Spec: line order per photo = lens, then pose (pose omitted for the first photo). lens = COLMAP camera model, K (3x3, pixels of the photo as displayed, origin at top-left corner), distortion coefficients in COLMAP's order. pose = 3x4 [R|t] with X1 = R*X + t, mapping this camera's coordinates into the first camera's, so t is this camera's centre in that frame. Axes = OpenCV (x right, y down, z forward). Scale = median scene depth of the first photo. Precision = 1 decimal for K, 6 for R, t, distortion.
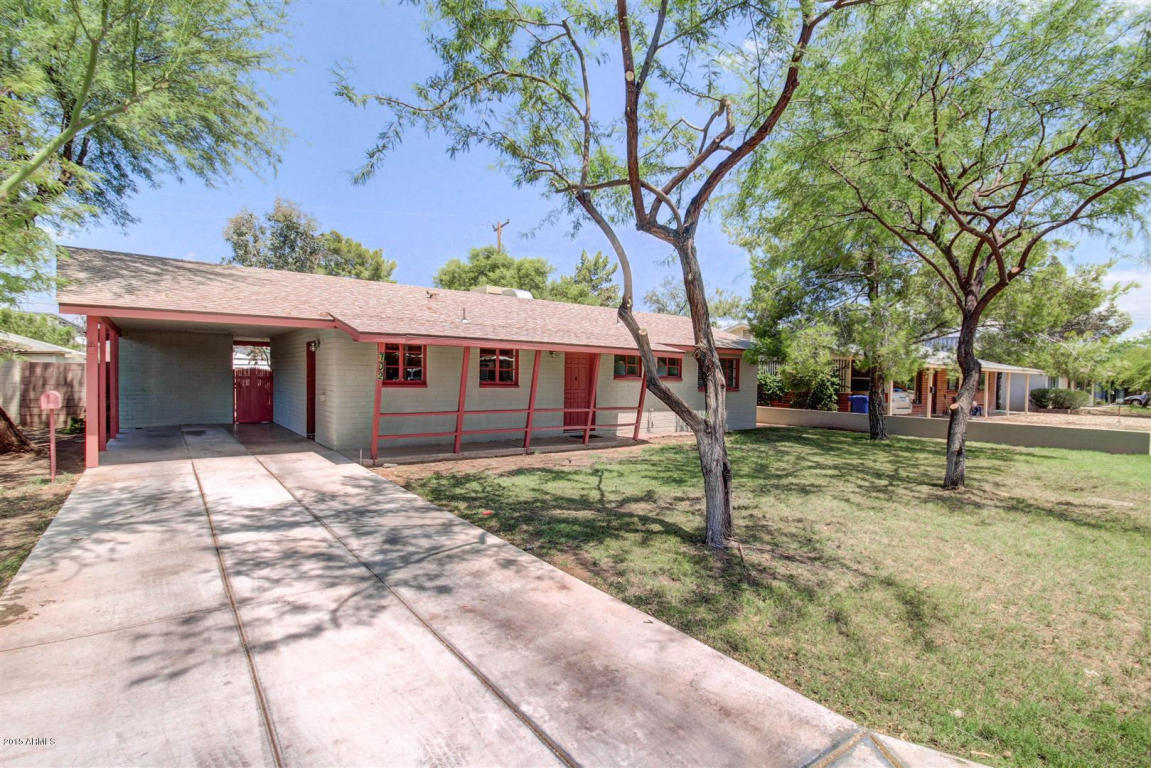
lens RADIAL K [[547.0, 0, 578.5], [0, 547.0, 381.6], [0, 0, 1]] dist [-0.005567, -0.000031]
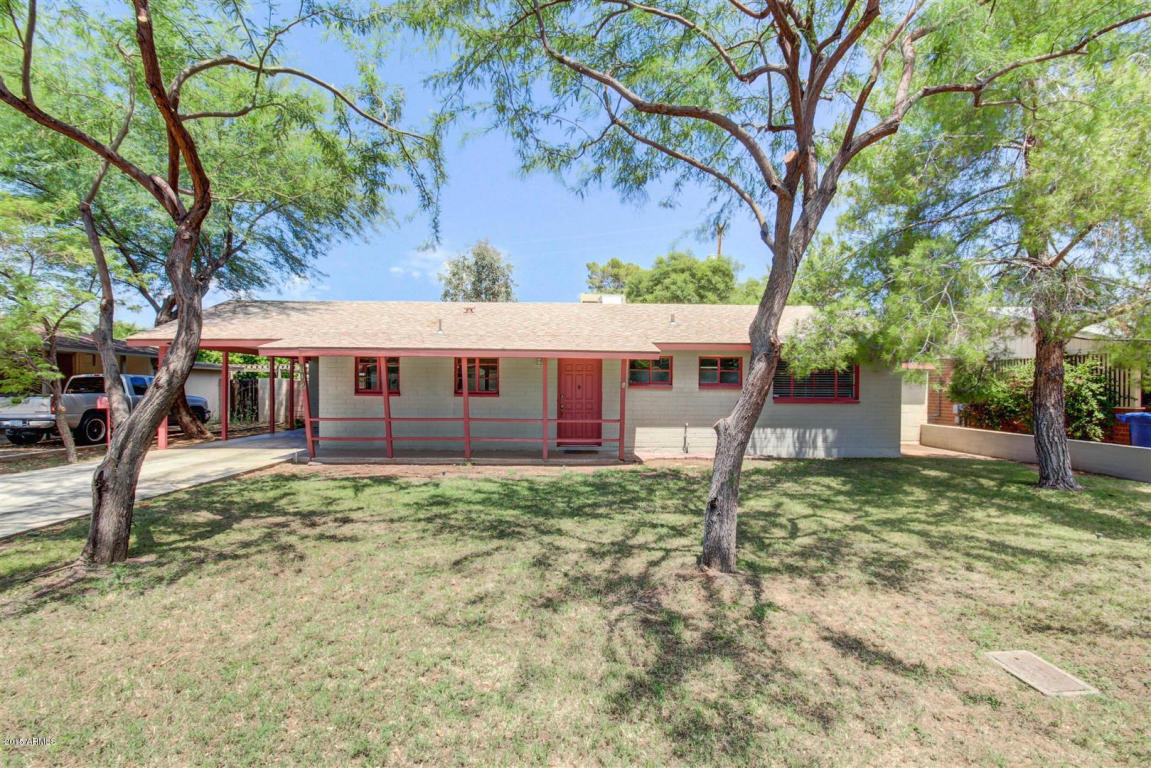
lens RADIAL K [[547.0, 0, 579.0], [0, 547.0, 383.8], [0, 0, 1]] dist [-0.005567, -0.000031]
pose [[0.812381, -0.015614, -0.582918, 0.539746], [0.002018, 0.999711, -0.023965, 0.010764], [0.583124, 0.018293, 0.812178, 0.272818]]
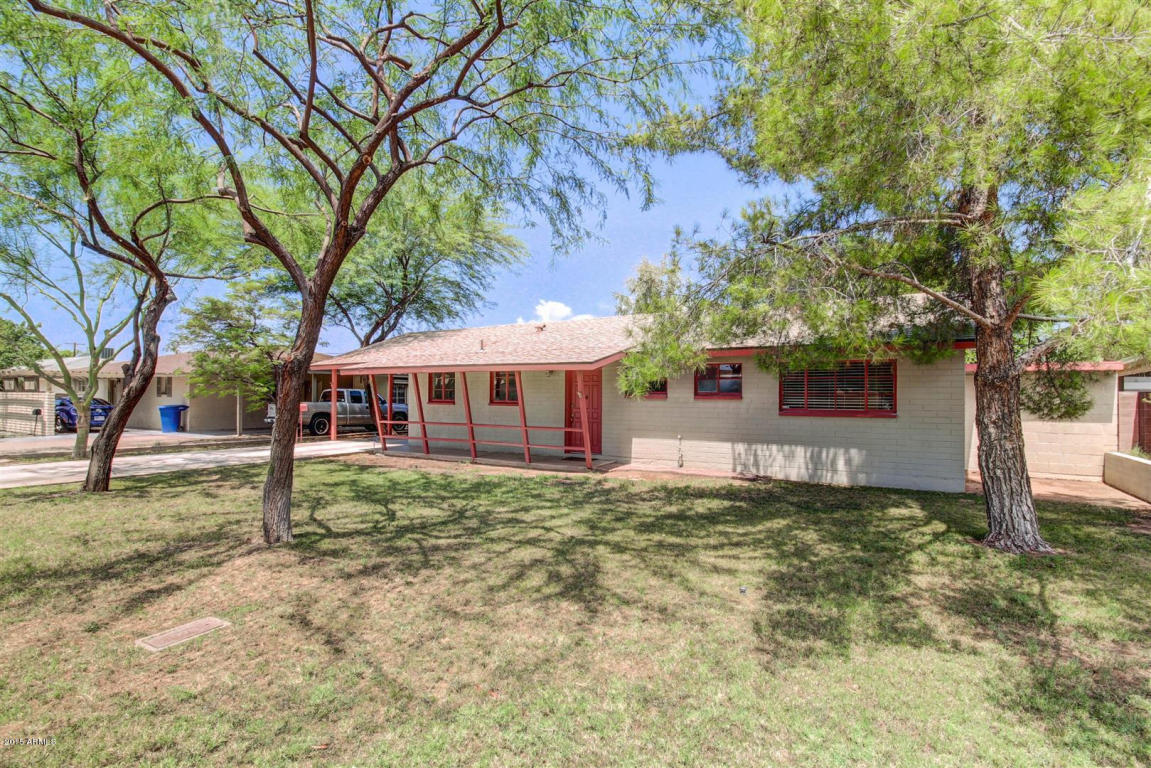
lens RADIAL K [[547.0, 0, 580.1], [0, 547.0, 395.5], [0, 0, 1]] dist [-0.005567, -0.000031]
pose [[0.385033, -0.017244, -0.922742, 0.890046], [-0.007435, 0.999735, -0.021785, 0.012179], [0.922873, 0.015248, 0.384802, 0.647032]]
